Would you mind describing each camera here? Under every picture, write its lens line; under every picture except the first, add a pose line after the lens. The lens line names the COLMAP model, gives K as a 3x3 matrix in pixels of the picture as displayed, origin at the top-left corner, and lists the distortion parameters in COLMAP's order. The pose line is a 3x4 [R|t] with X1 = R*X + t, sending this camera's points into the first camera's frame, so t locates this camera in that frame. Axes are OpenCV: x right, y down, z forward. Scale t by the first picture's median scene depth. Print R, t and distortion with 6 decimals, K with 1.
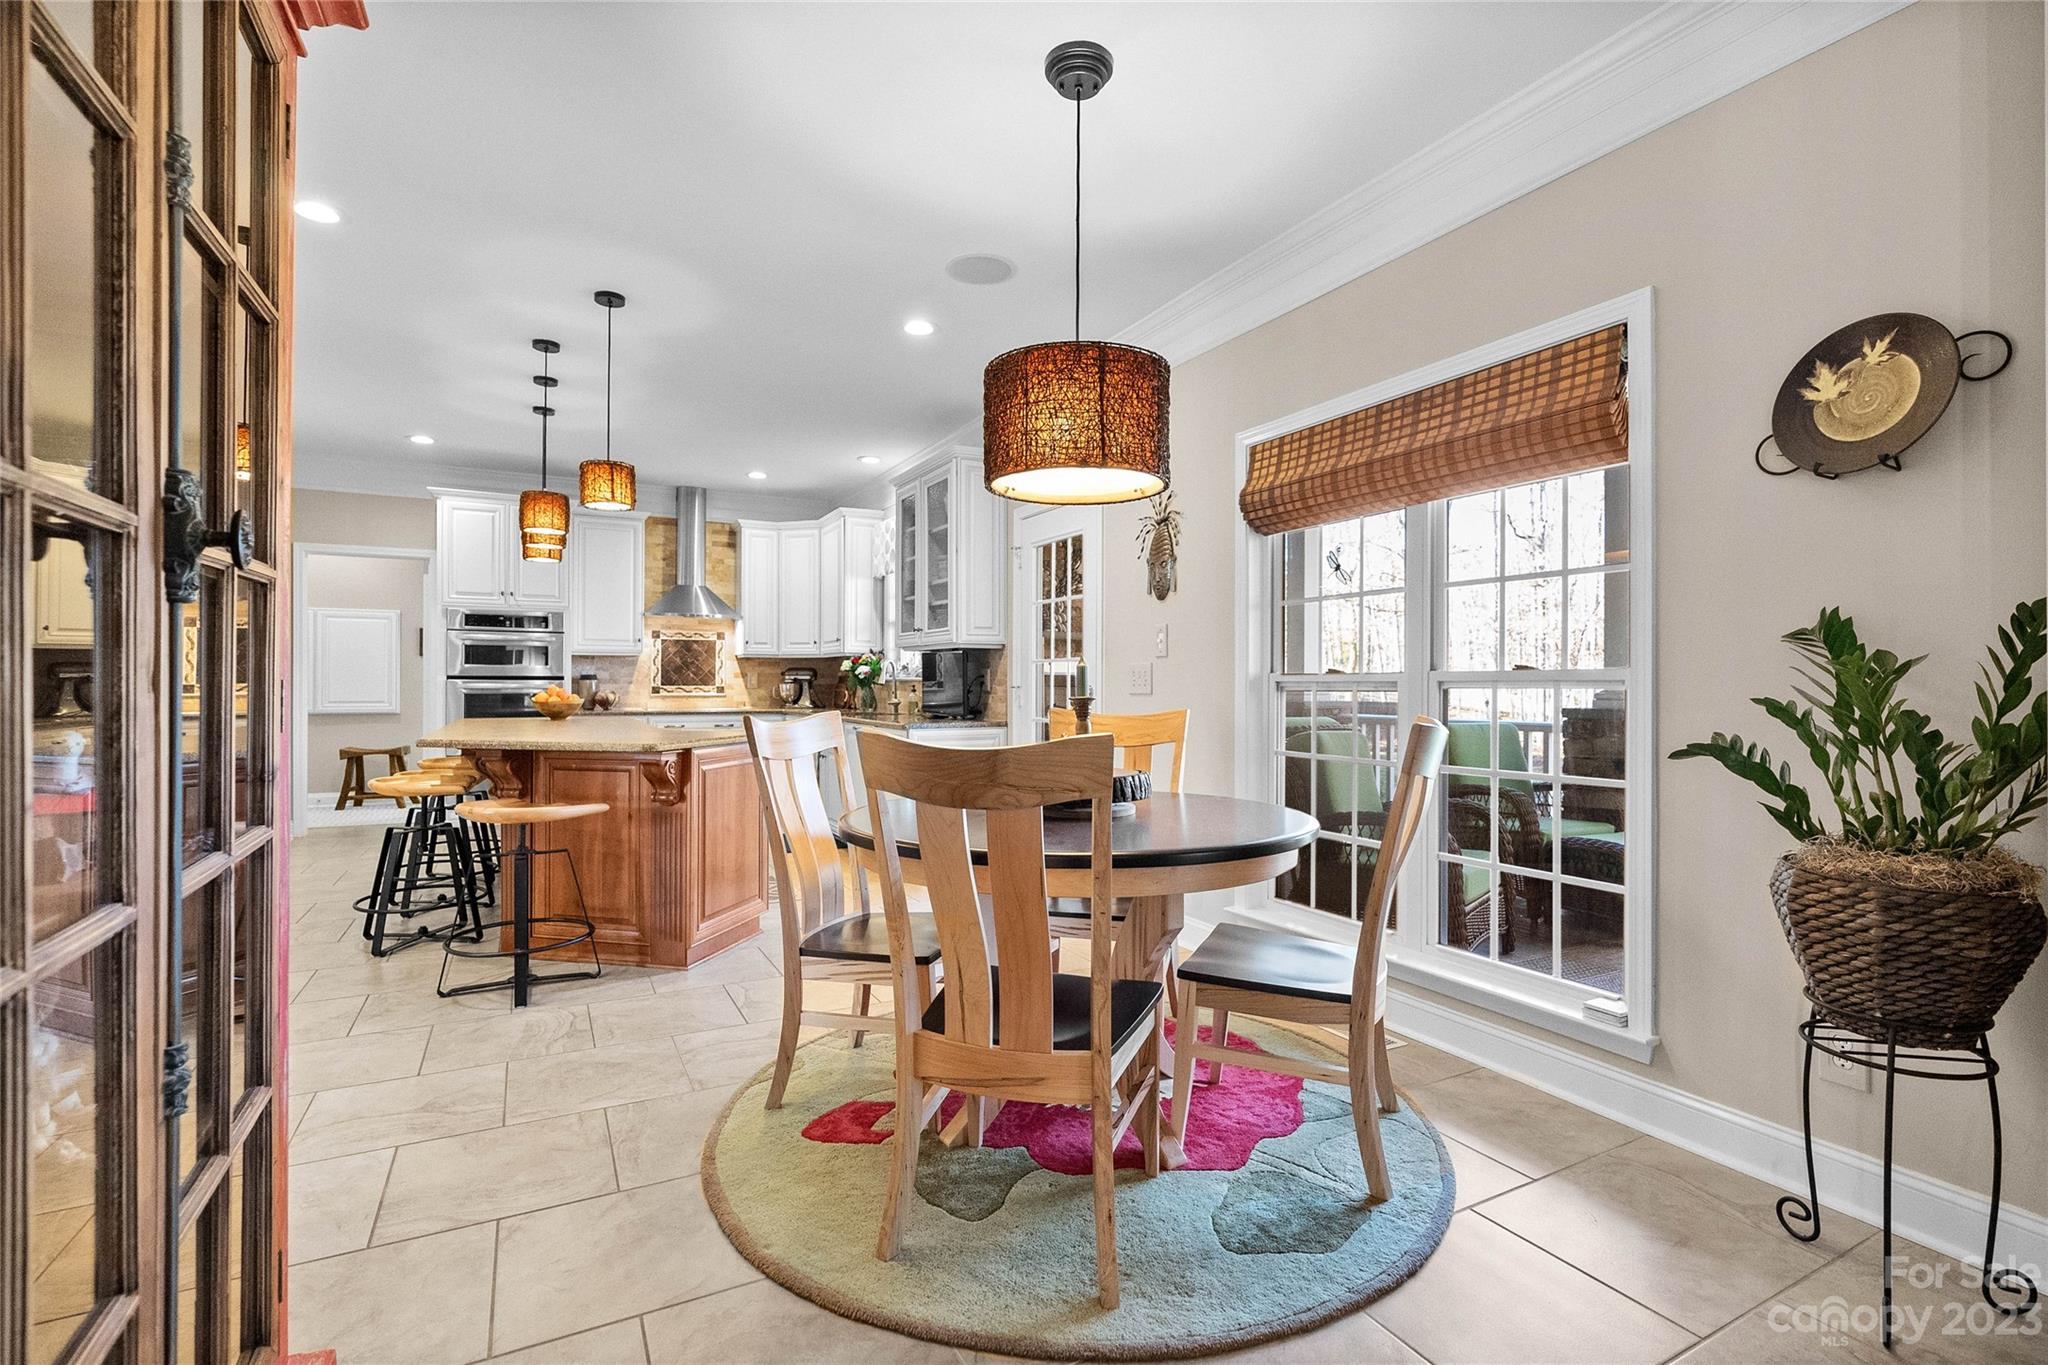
lens RADIAL K [[957.4, 0, 1025.5], [0, 957.4, 678.3], [0, 0, 1]] dist [-0.008683, 0.002974]
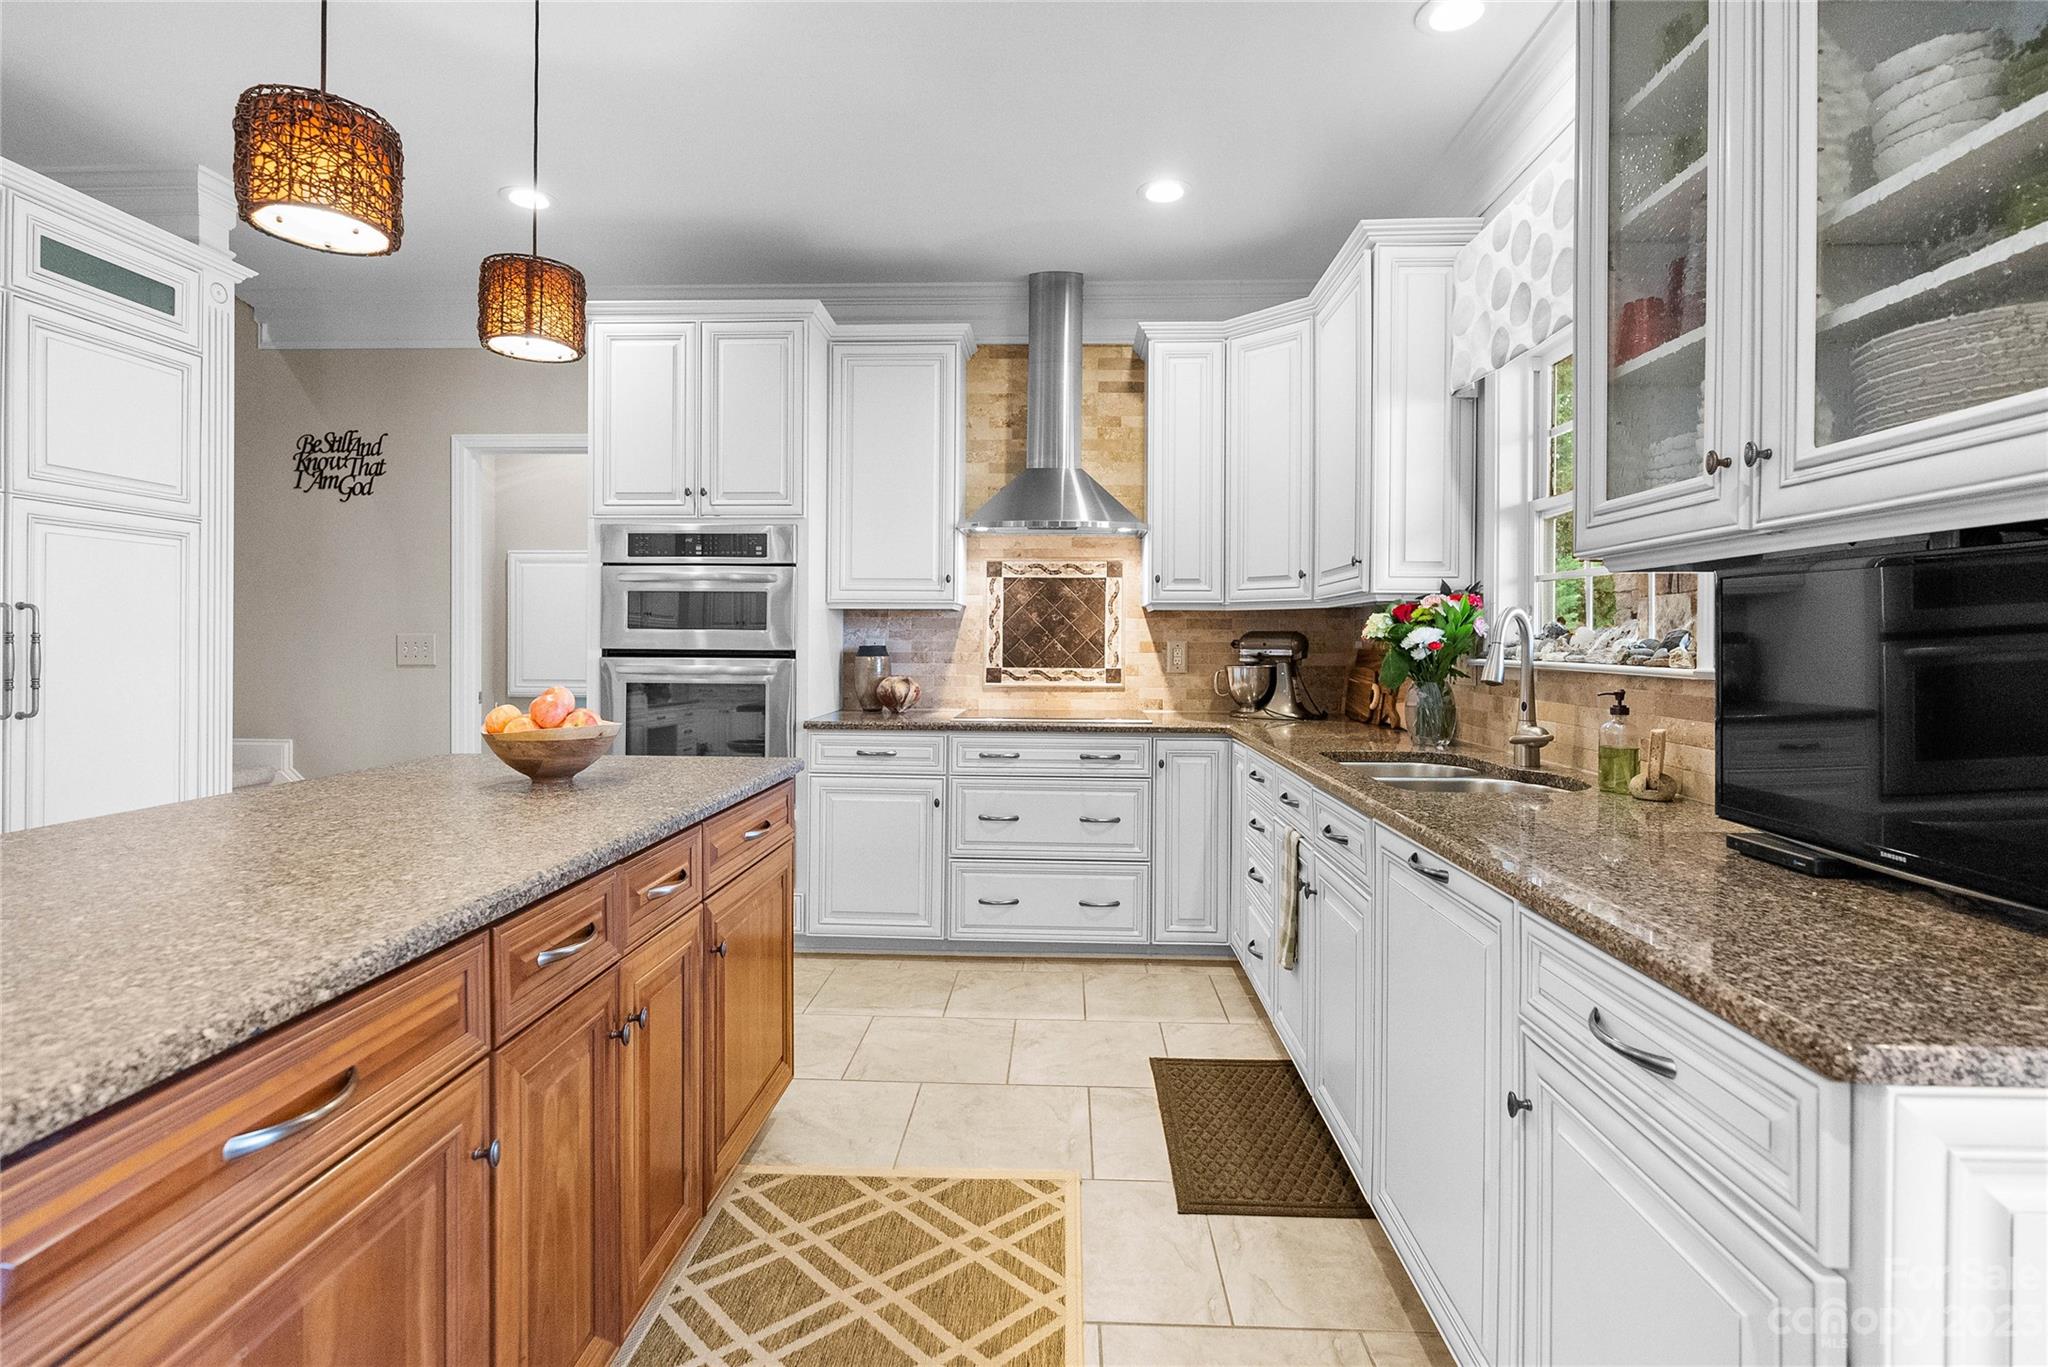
lens RADIAL K [[957.4, 0, 1007.1], [0, 957.4, 646.8], [0, 0, 1]] dist [-0.008683, 0.002974]
pose [[0.862863, 0.005805, -0.505404, -0.117386], [-0.000842, 0.999949, 0.010048, -0.008795], [0.505436, -0.008244, 0.862825, 0.564343]]
